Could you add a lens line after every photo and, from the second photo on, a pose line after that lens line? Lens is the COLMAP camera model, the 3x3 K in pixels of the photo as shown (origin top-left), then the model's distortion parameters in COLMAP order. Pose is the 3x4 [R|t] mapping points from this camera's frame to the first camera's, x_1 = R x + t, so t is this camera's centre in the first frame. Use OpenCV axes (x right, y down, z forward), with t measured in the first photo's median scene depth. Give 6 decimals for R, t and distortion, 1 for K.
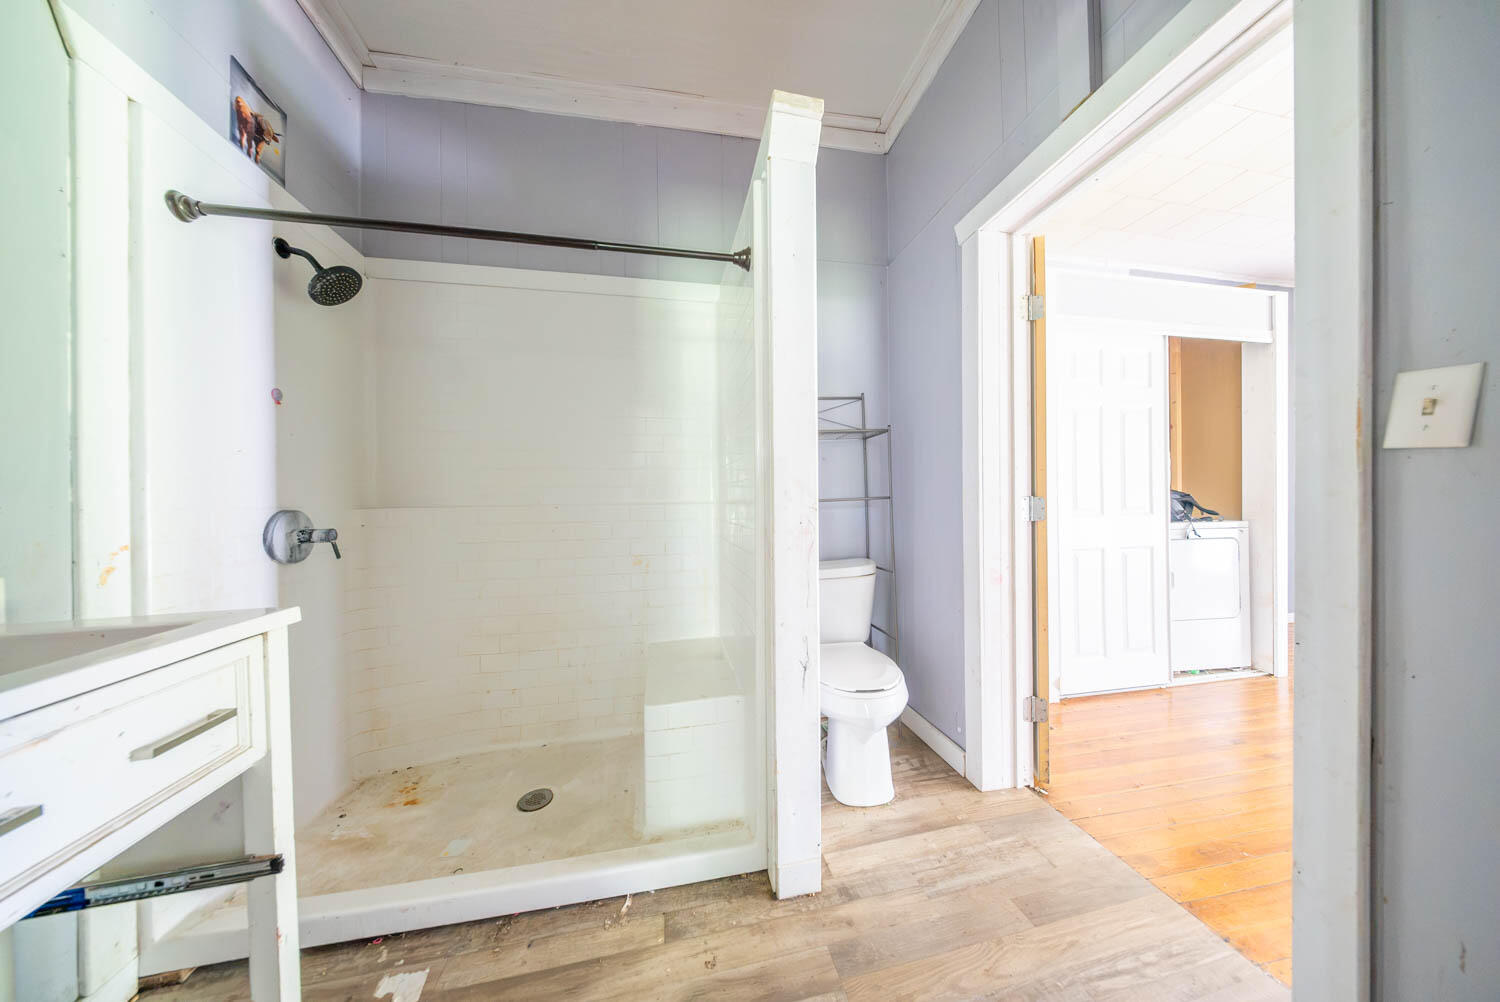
lens RADIAL K [[438.9, 0, 741.5], [0, 438.9, 499.4], [0, 0, 1]] dist [0.000890, 0.000012]
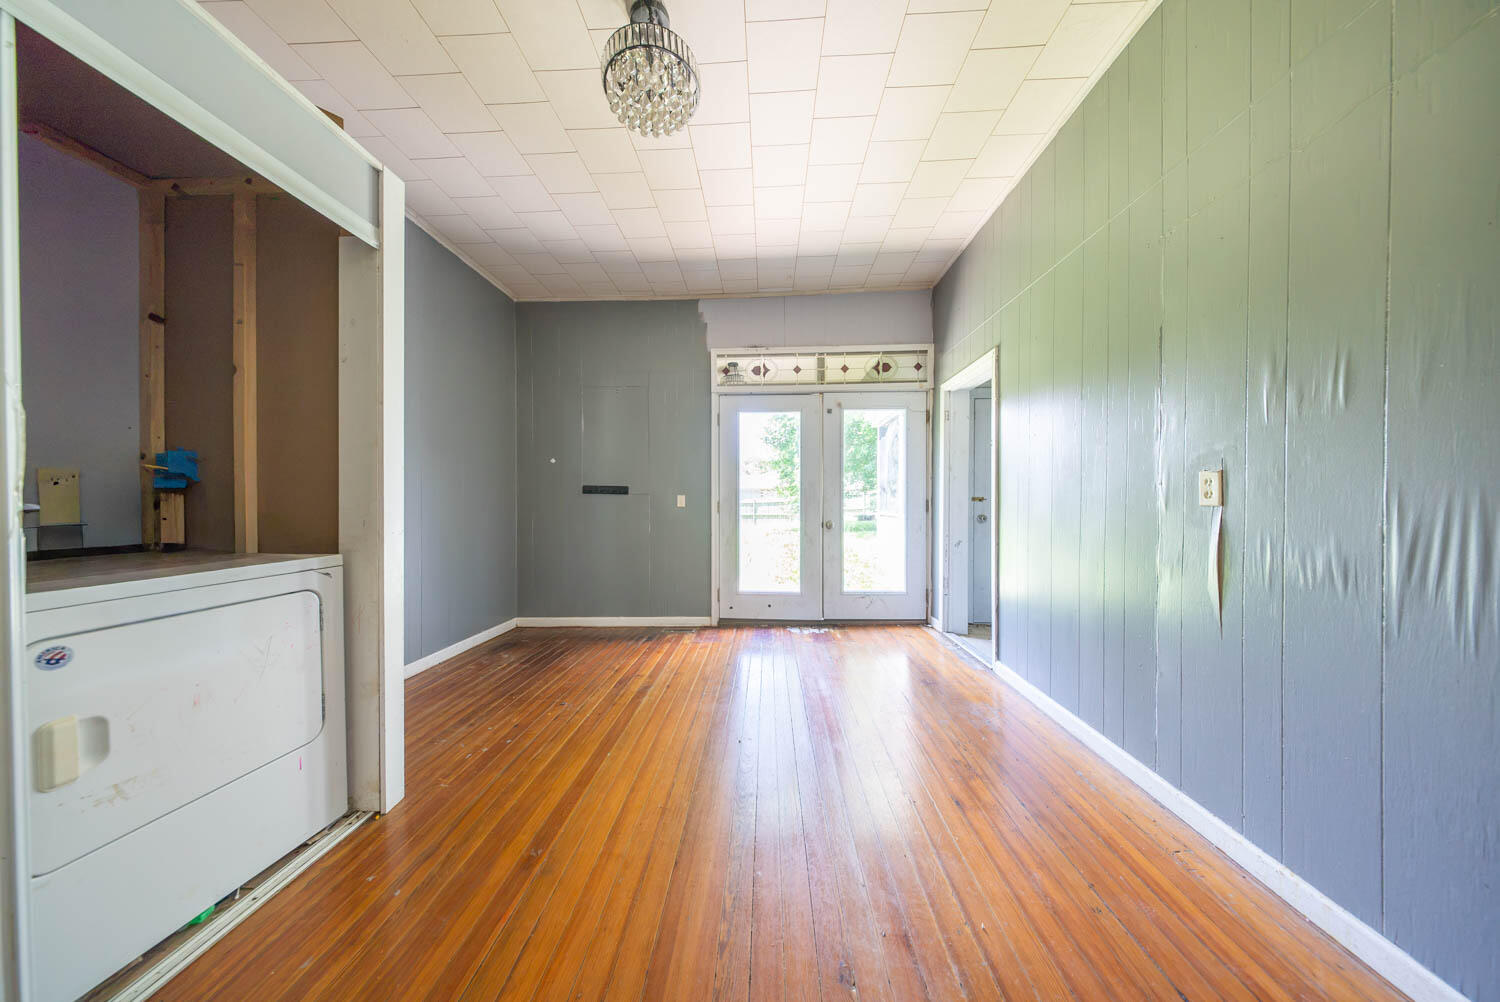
lens RADIAL K [[438.9, 0, 747.8], [0, 438.9, 503.1], [0, 0, 1]] dist [0.000890, 0.000012]
pose [[0.223007, 0.001506, 0.974816, 0.729732], [0.000710, 0.999998, -0.001707, -0.014106], [-0.974817, 0.001072, 0.223006, 0.378155]]
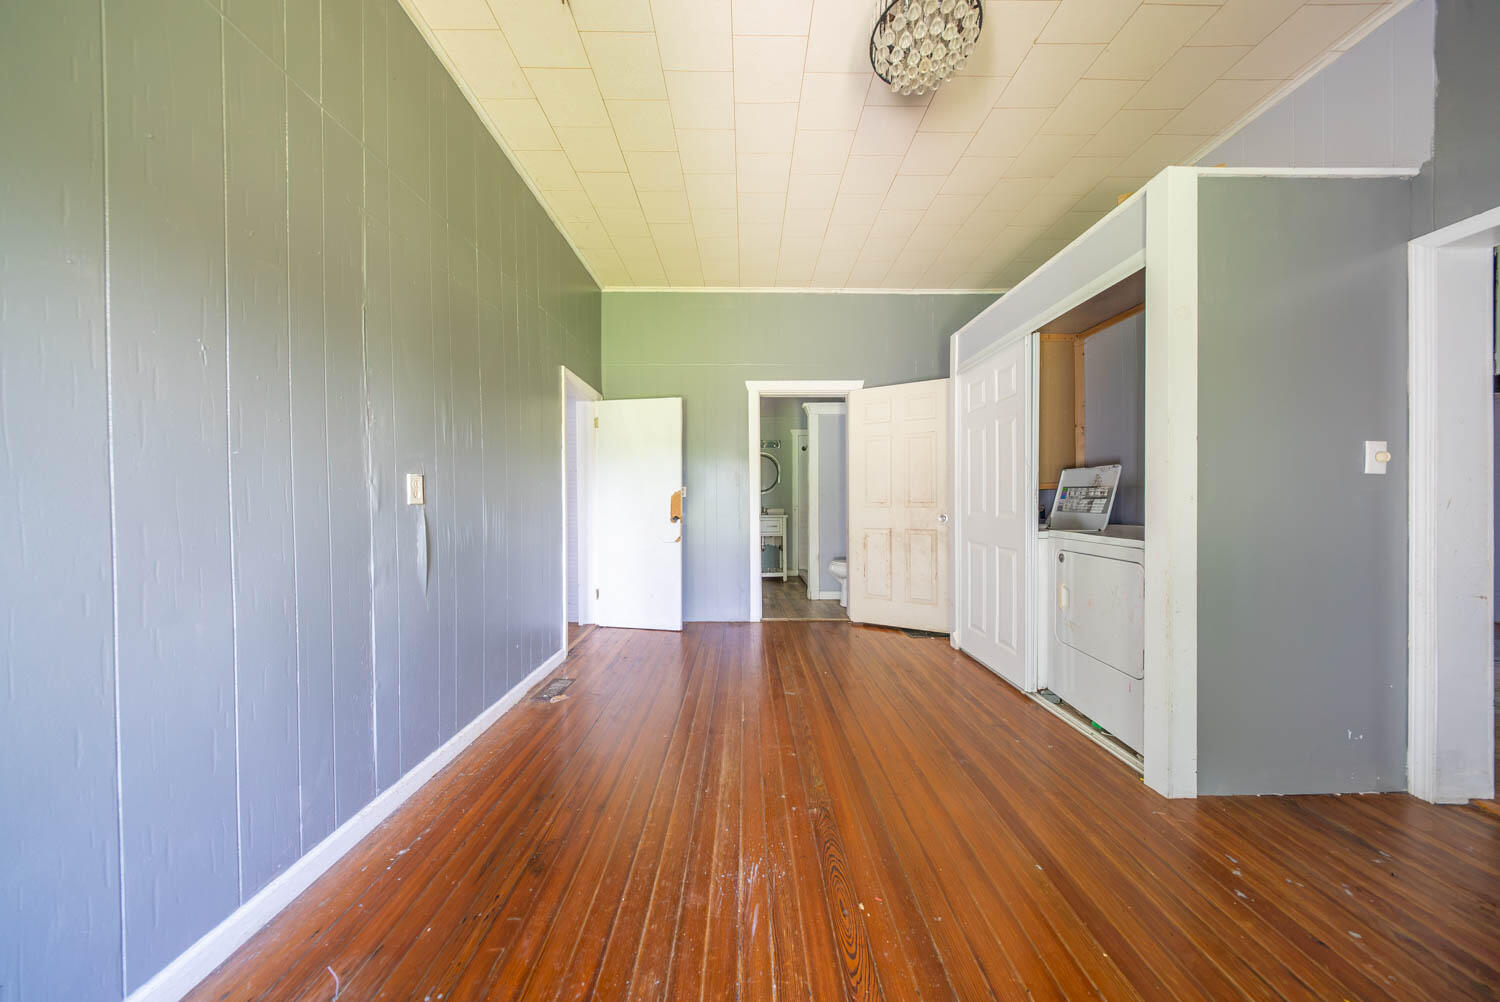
lens RADIAL K [[438.9, 0, 749.0], [0, 438.9, 500.5], [0, 0, 1]] dist [0.000890, 0.000012]
pose [[-0.168459, 0.017973, -0.985545, 1.906749], [0.003473, 0.999838, 0.017640, -0.024215], [0.985703, -0.000451, -0.168494, 0.522052]]
